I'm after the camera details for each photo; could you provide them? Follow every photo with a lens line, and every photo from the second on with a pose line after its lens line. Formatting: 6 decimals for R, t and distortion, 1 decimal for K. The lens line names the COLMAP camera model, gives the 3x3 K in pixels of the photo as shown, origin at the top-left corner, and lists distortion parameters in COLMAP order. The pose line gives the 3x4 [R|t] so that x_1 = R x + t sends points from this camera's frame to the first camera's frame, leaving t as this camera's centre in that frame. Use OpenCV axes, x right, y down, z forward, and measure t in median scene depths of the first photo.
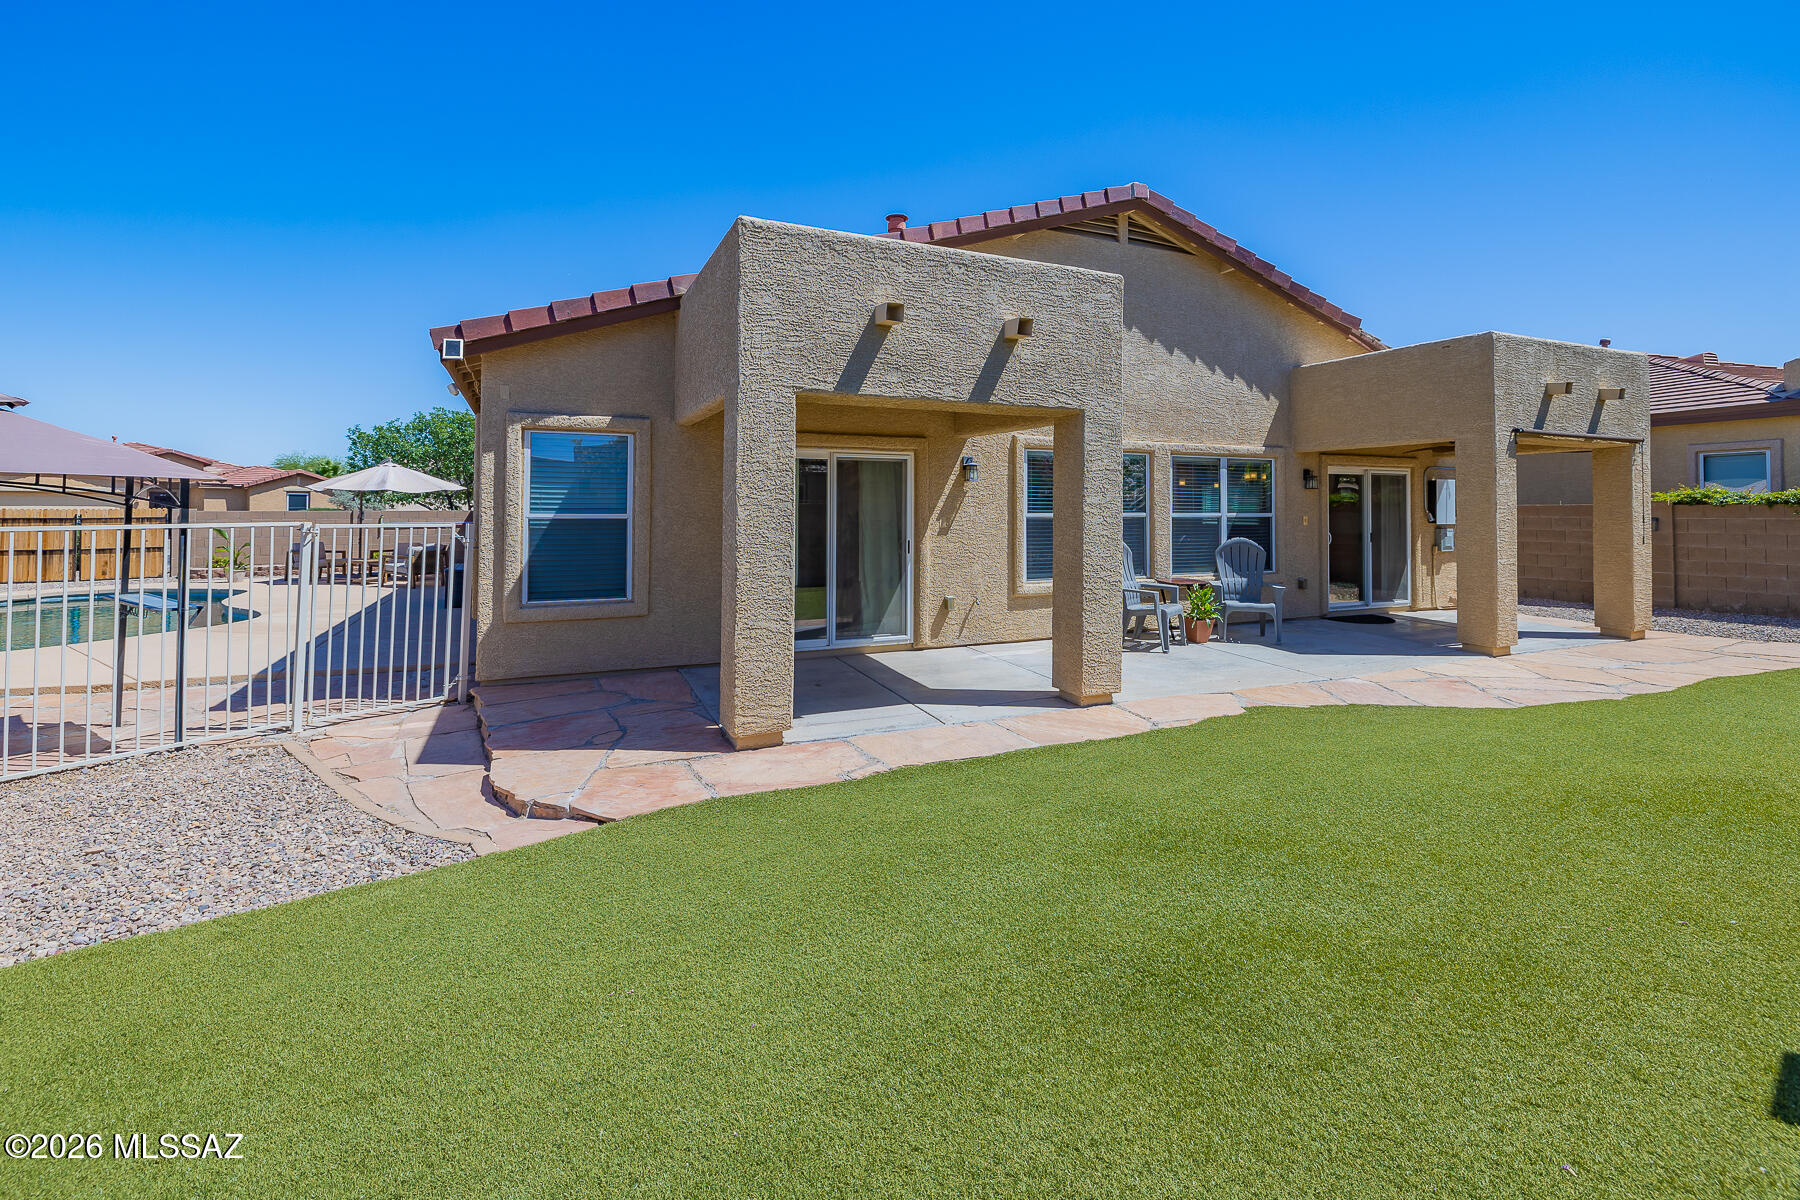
lens RADIAL K [[765.4, 0, 902.7], [0, 765.4, 498.9], [0, 0, 1]] dist [0.001921, -0.000702]
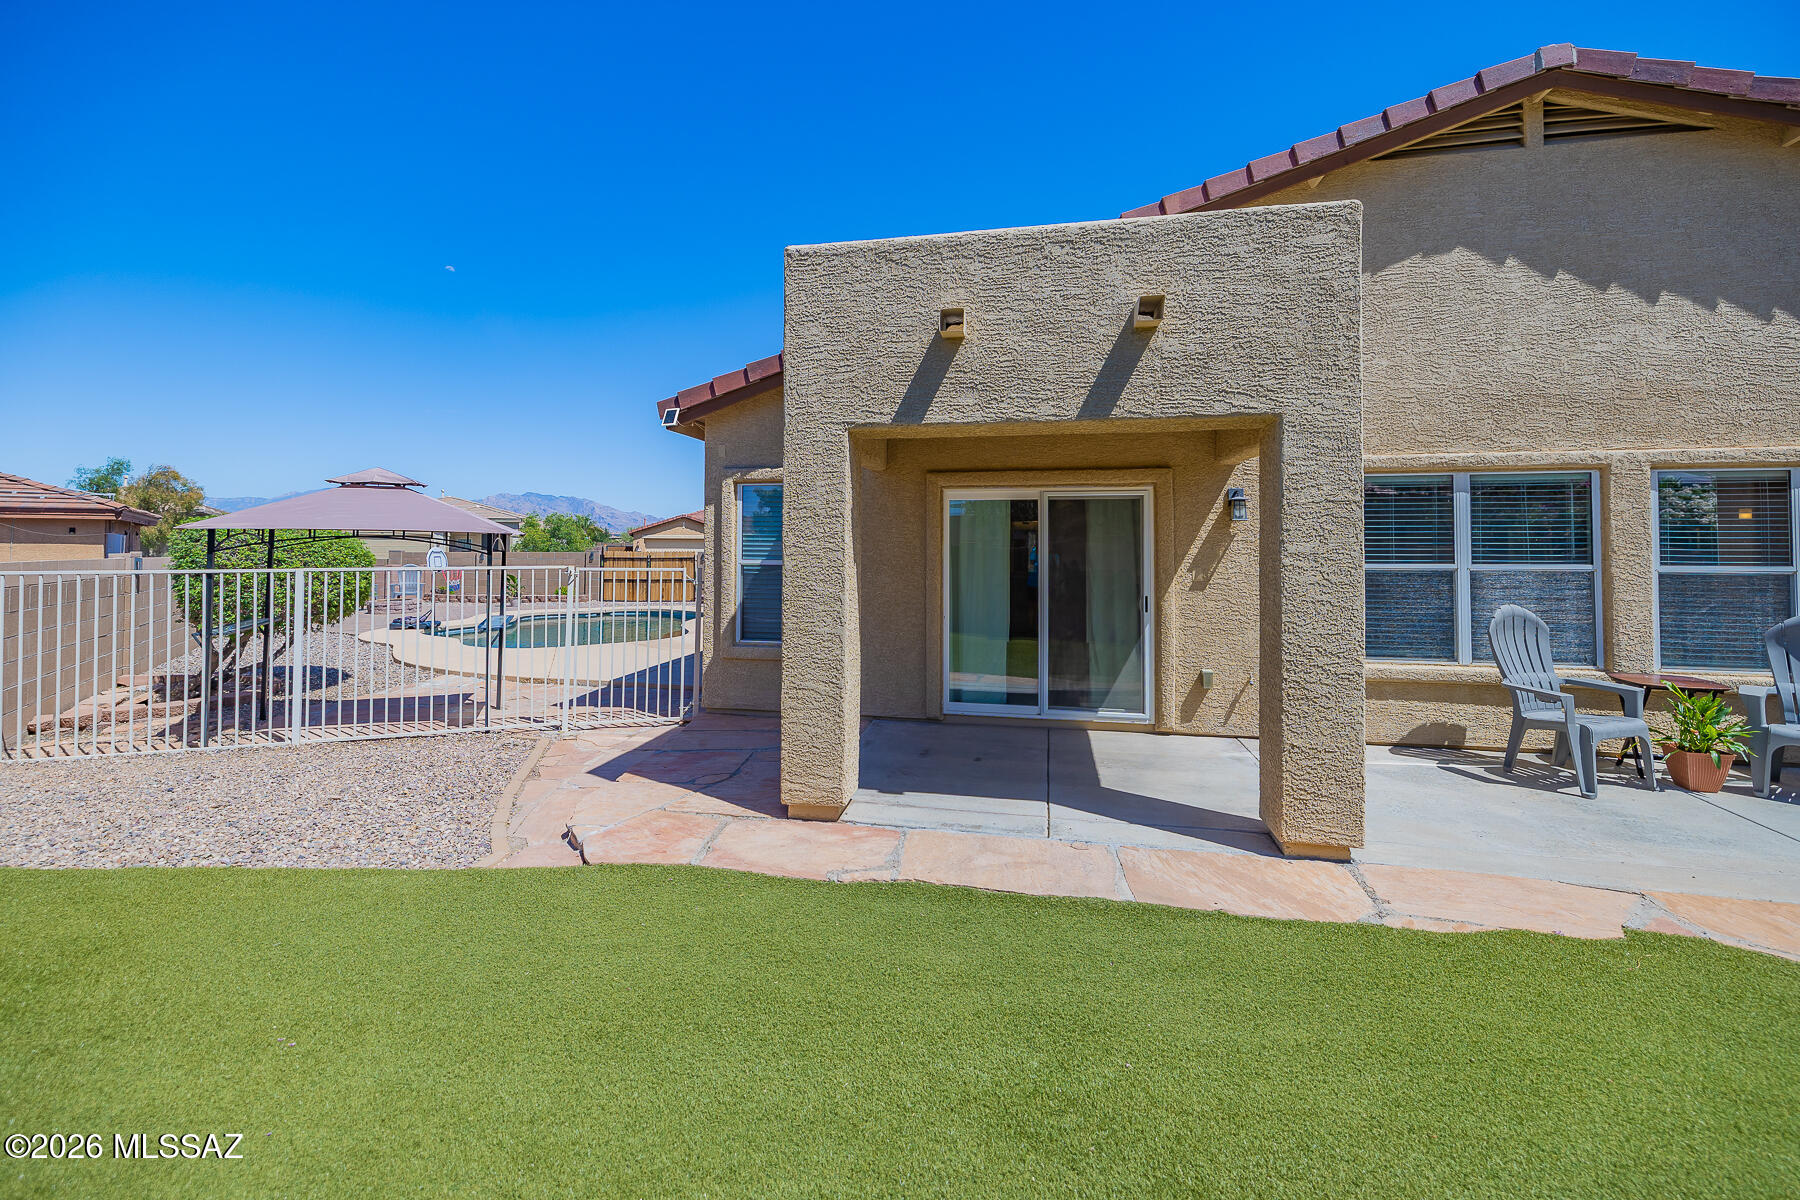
lens RADIAL K [[765.4, 0, 900.0], [0, 765.4, 532.7], [0, 0, 1]] dist [0.001921, -0.000702]
pose [[0.810479, -0.011697, -0.585650, 0.339982], [0.005707, 0.999911, -0.012073, -0.005129], [0.585739, 0.006443, 0.810474, 0.245306]]
